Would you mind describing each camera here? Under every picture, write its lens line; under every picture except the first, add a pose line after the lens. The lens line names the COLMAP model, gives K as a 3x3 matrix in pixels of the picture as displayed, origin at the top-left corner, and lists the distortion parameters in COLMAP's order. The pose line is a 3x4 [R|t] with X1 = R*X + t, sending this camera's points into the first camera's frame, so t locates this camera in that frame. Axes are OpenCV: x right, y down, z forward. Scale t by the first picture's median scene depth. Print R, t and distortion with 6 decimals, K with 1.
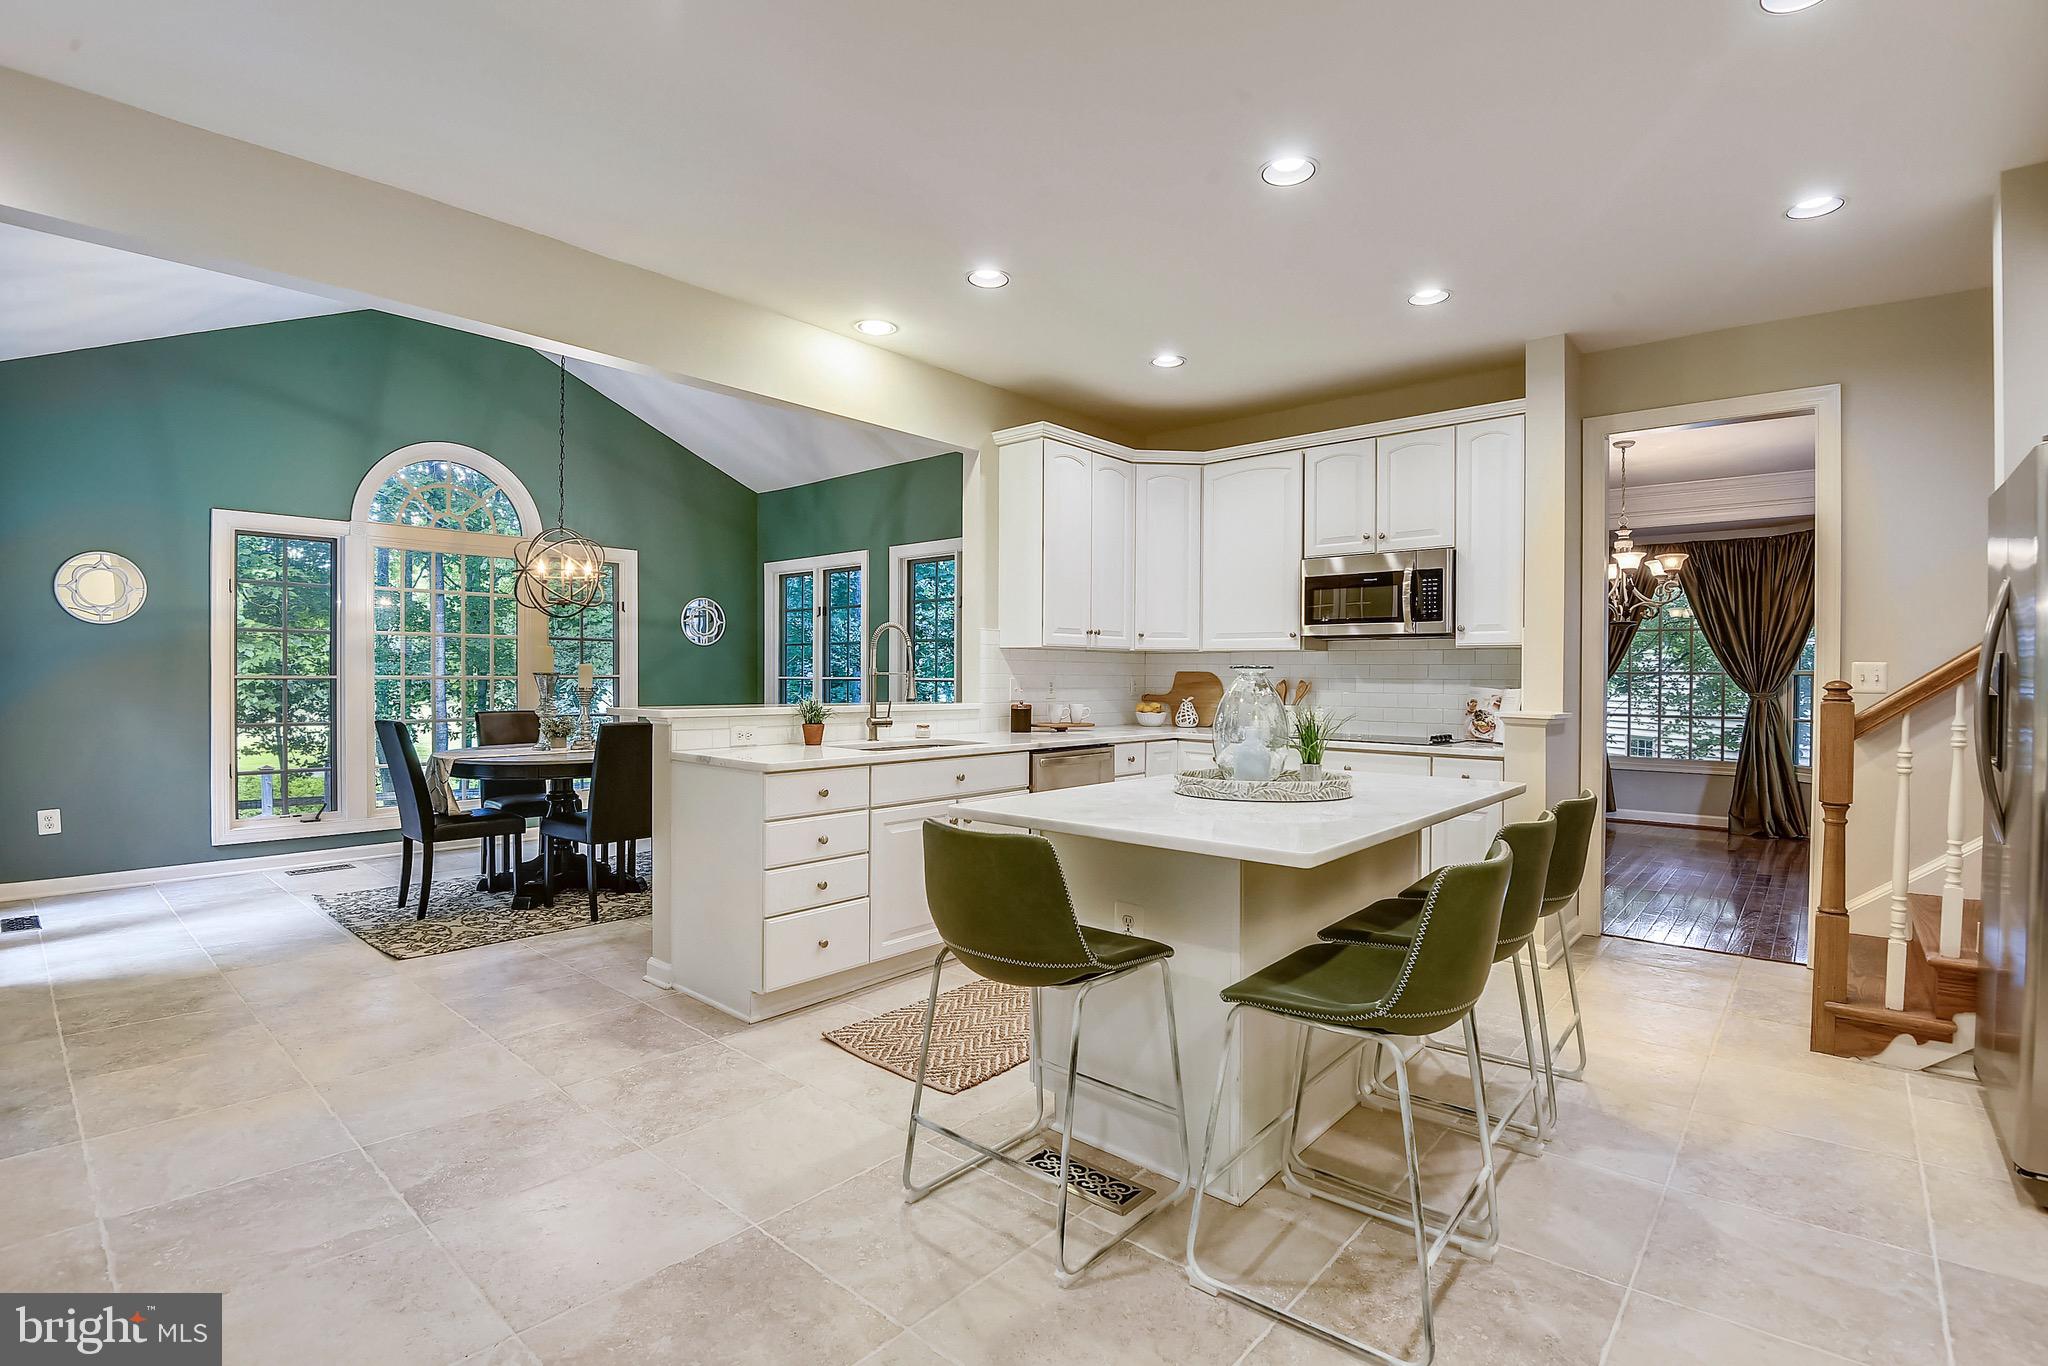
lens RADIAL K [[933.0, 0, 1024.0], [0, 933.0, 683.0], [0, 0, 1]] dist [-0.016940, -0.000250]
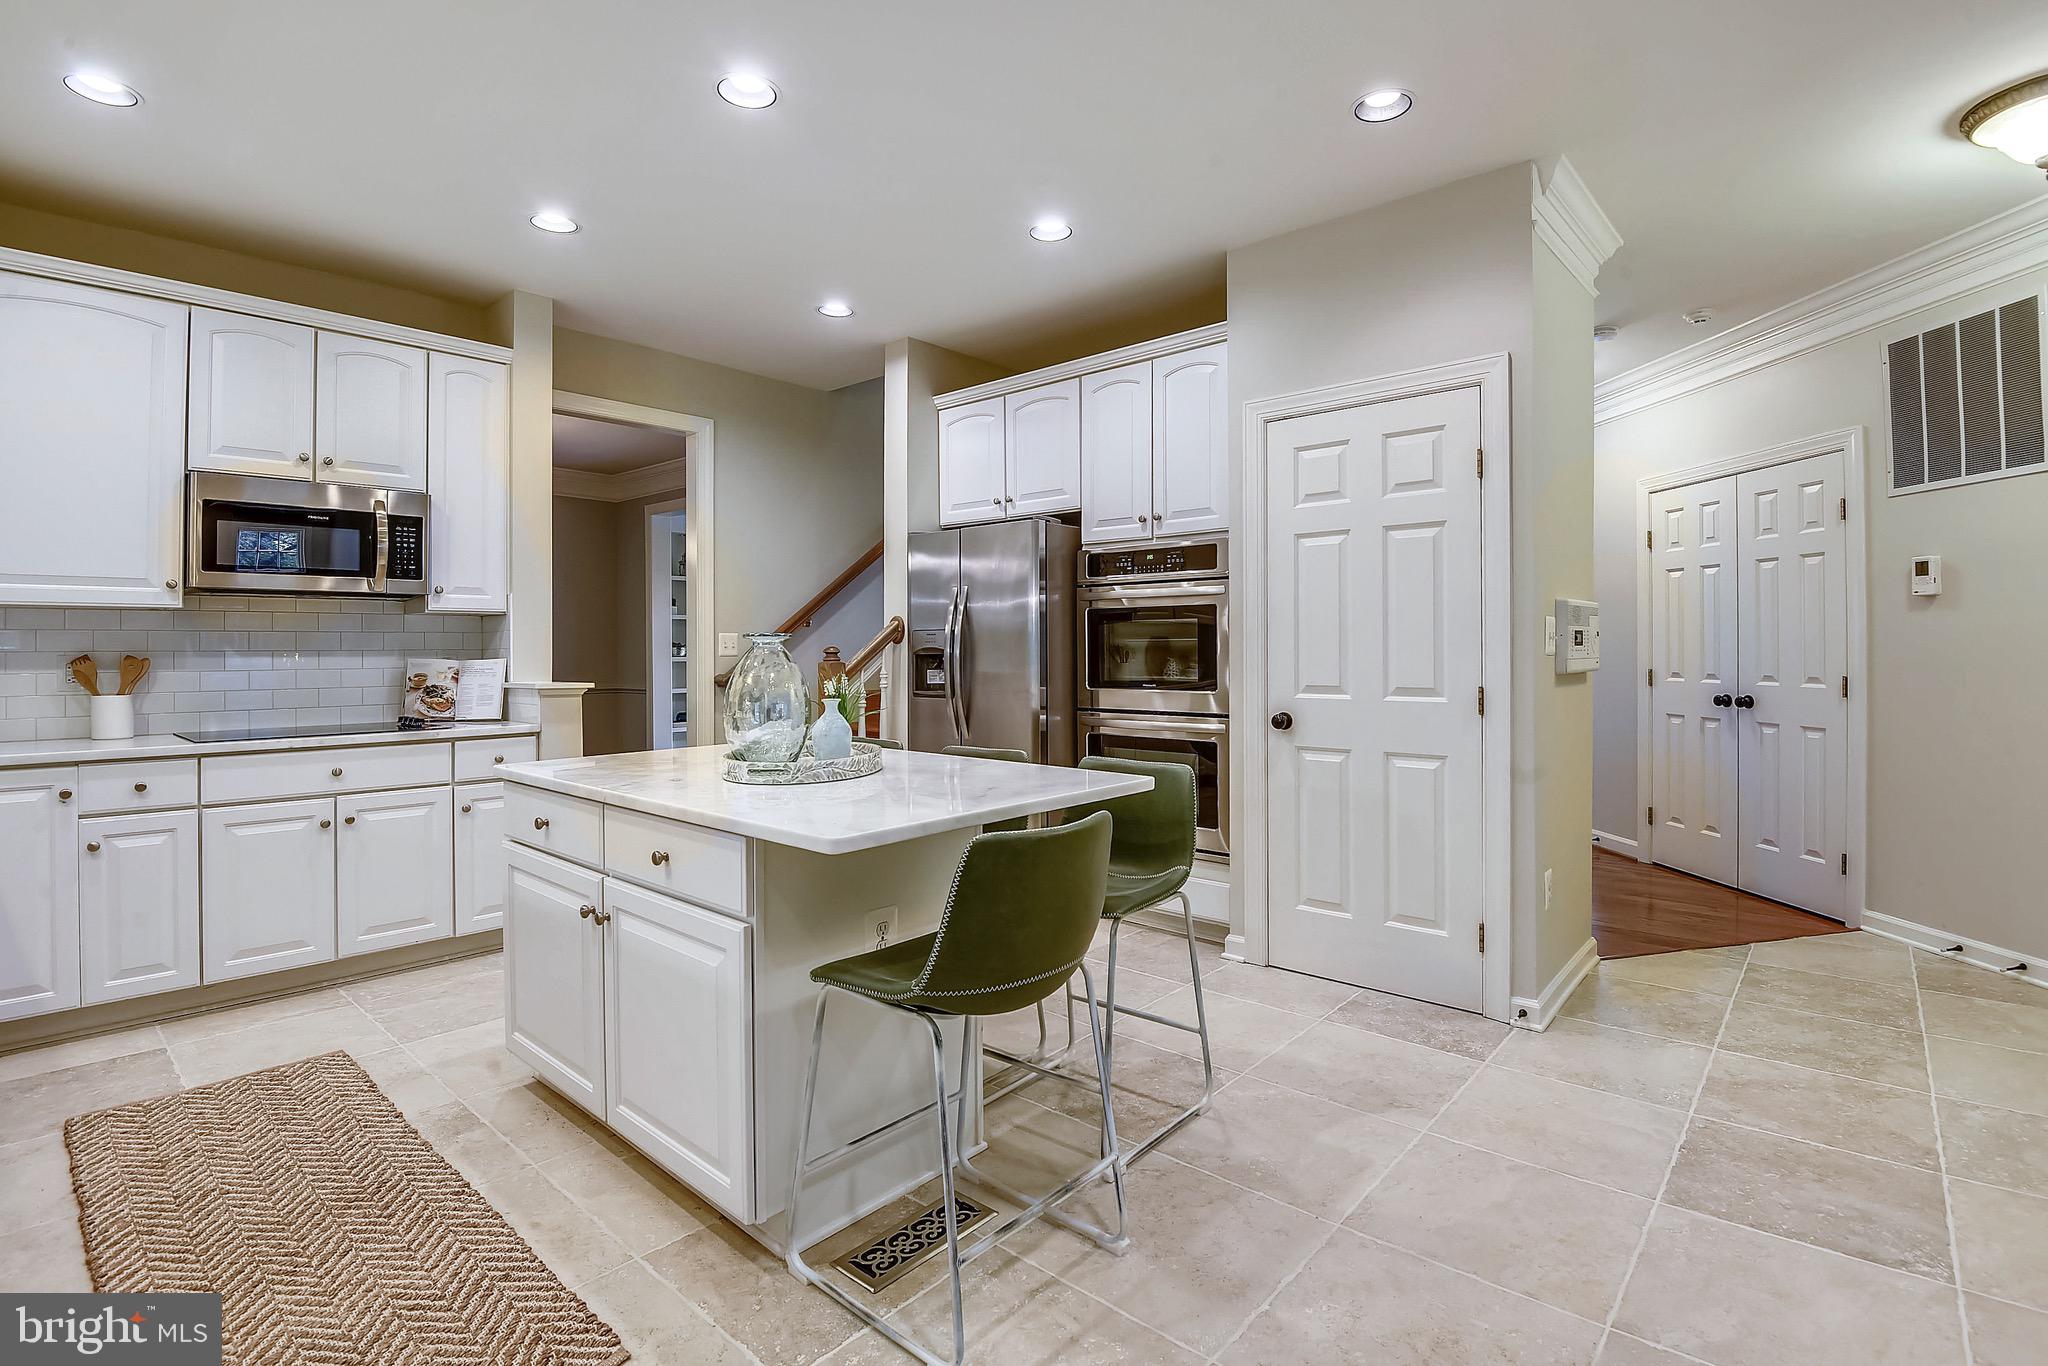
lens RADIAL K [[969.0, 0, 1025.1], [0, 969.0, 653.1], [0, 0, 1]] dist [0.000150, 0.000009]
pose [[0.012964, -0.014588, 0.999810, -0.377344], [0.012262, 0.999821, 0.014429, -0.006513], [-0.999841, 0.012072, 0.013140, 0.408386]]
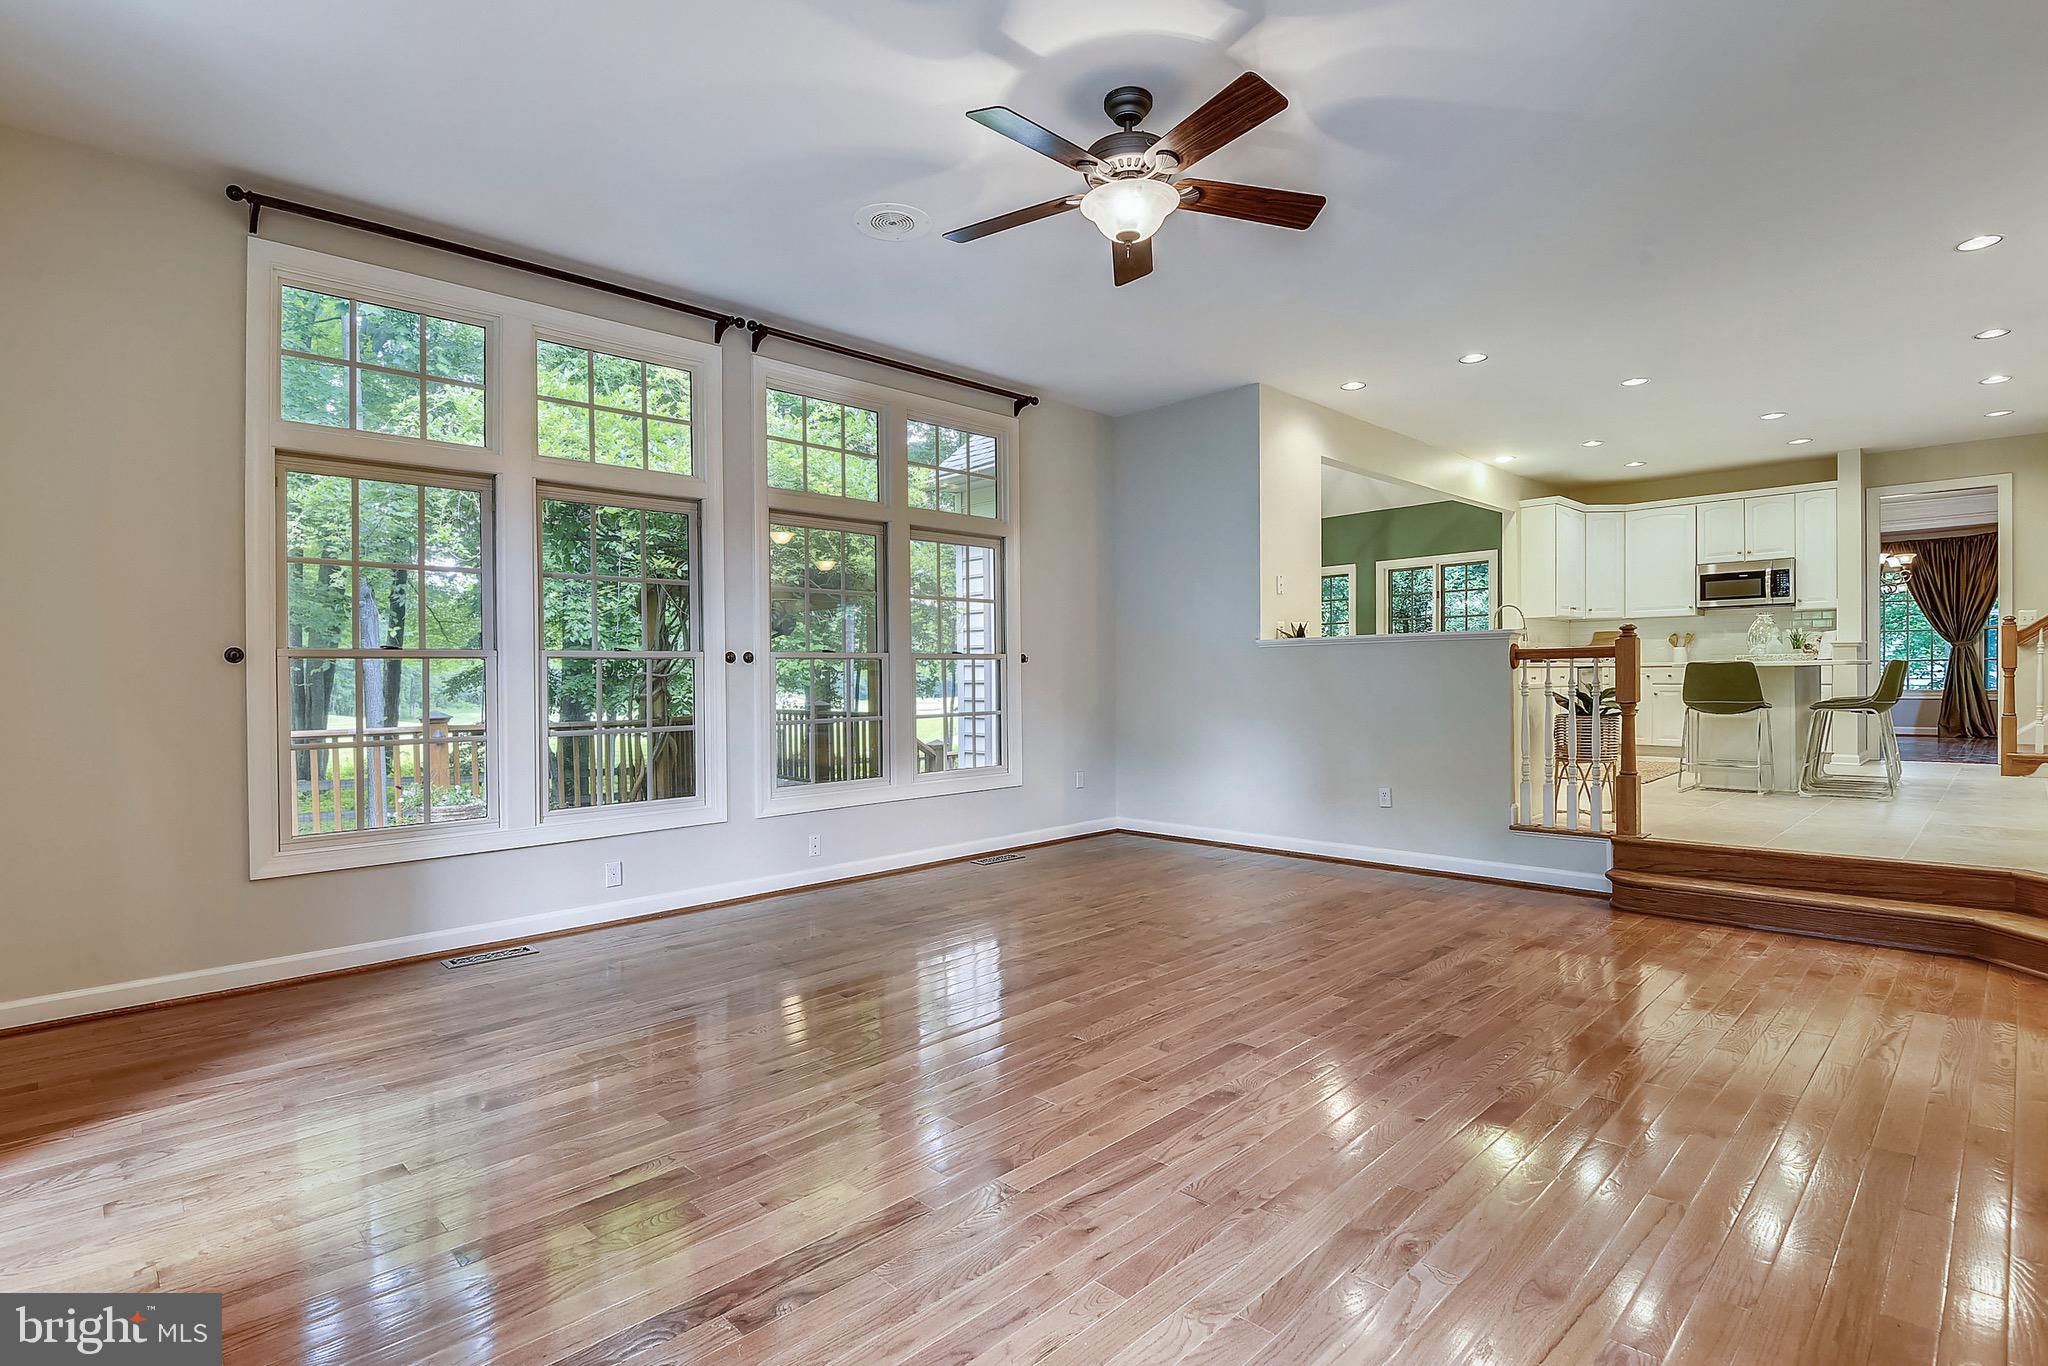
lens RADIAL K [[981.9, 0, 1052.1], [0, 981.9, 692.5], [0, 0, 1]] dist [-0.000923, -0.000302]
pose [[0.998006, -0.021645, -0.059298, -0.852222], [0.022019, 0.999742, 0.005658, 0.077269], [0.059160, -0.006952, 0.998224, -0.994197]]
